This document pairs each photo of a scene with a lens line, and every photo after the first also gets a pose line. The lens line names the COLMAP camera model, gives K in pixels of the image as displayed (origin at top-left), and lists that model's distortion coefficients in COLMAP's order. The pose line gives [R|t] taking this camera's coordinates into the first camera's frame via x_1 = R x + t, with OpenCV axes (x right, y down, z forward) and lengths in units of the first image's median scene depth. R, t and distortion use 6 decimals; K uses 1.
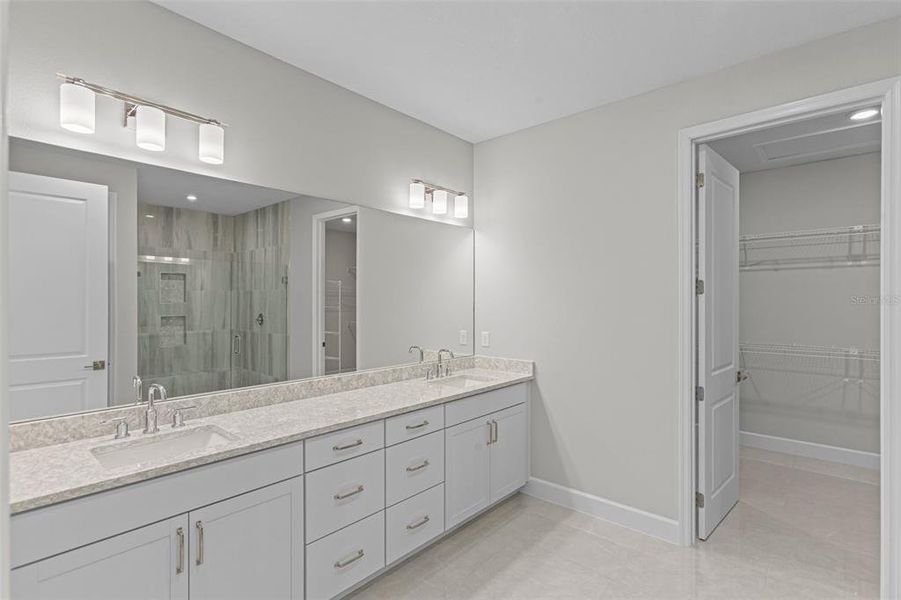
lens RADIAL K [[460.1, 0, 450.5], [0, 460.1, 300.0], [0, 0, 1]] dist [-0.001362, 0.022572]
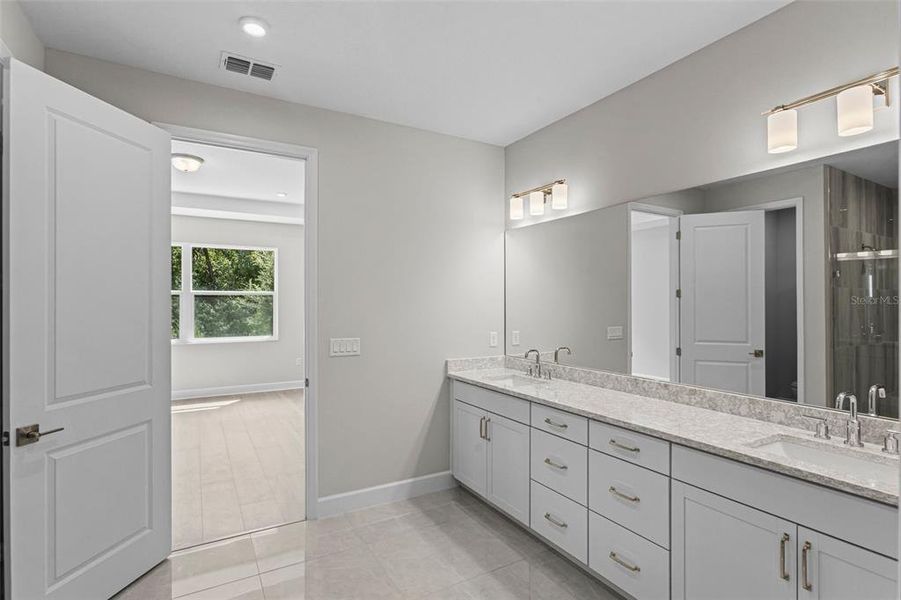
lens RADIAL K [[452.4, 0, 450.5], [0, 452.4, 300.0], [0, 0, 1]] dist [-0.001476, -0.000161]
pose [[-0.328857, -0.002179, -0.944377, 0.826489], [-0.000048, 0.999997, -0.002291, 0.001260], [0.944380, -0.000708, -0.328856, 0.970224]]
